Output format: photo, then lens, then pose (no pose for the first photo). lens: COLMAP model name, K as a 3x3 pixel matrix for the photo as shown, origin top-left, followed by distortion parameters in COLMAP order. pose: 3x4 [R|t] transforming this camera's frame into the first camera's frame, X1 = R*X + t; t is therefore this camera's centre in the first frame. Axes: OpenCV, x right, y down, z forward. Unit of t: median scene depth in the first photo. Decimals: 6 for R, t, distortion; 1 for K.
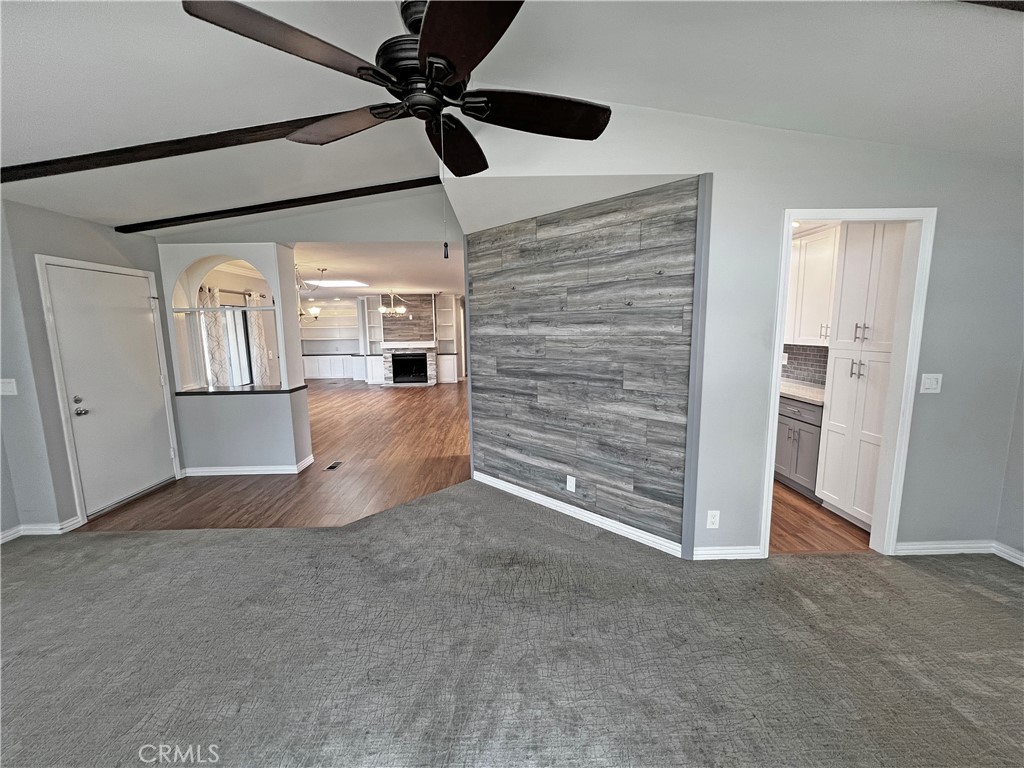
lens RADIAL K [[409.0, 0, 509.8], [0, 409.0, 382.4], [0, 0, 1]] dist [-0.000462, 0.000299]
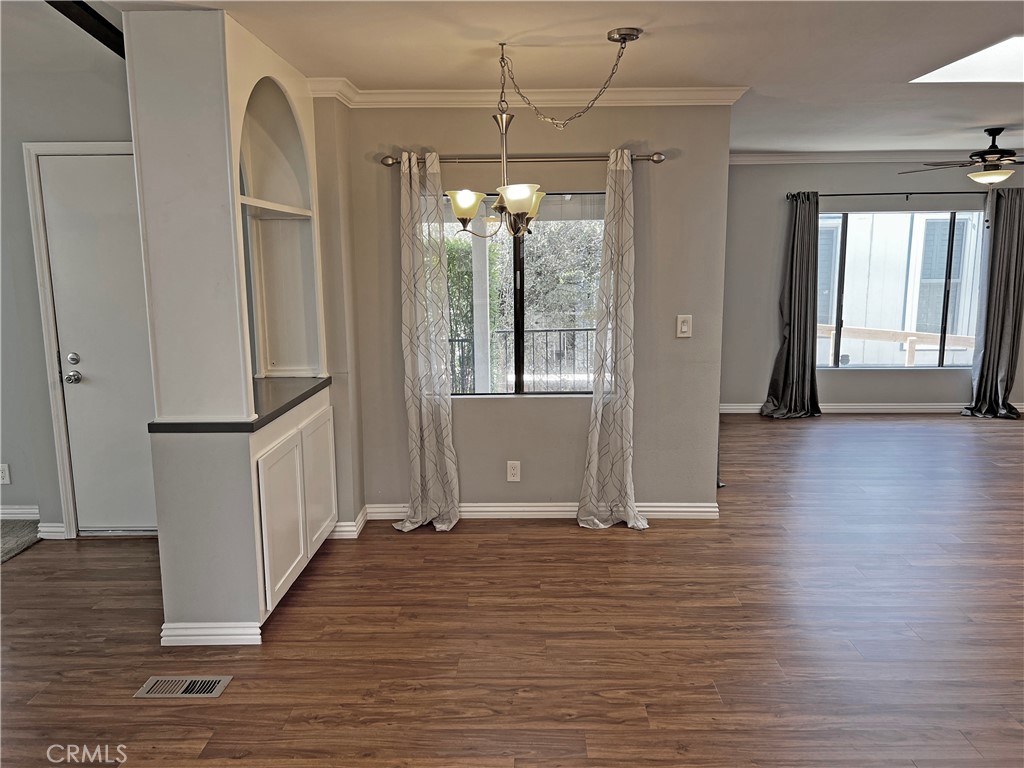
lens RADIAL K [[765.4, 0, 508.8], [0, 765.4, 381.1], [0, 0, 1]] dist [0.074172, -0.083341]
pose [[-0.038693, 0.178482, -0.983182, 0.150805], [-0.127827, 0.974951, 0.182019, -0.224236], [0.991041, 0.132721, -0.014909, 1.593881]]
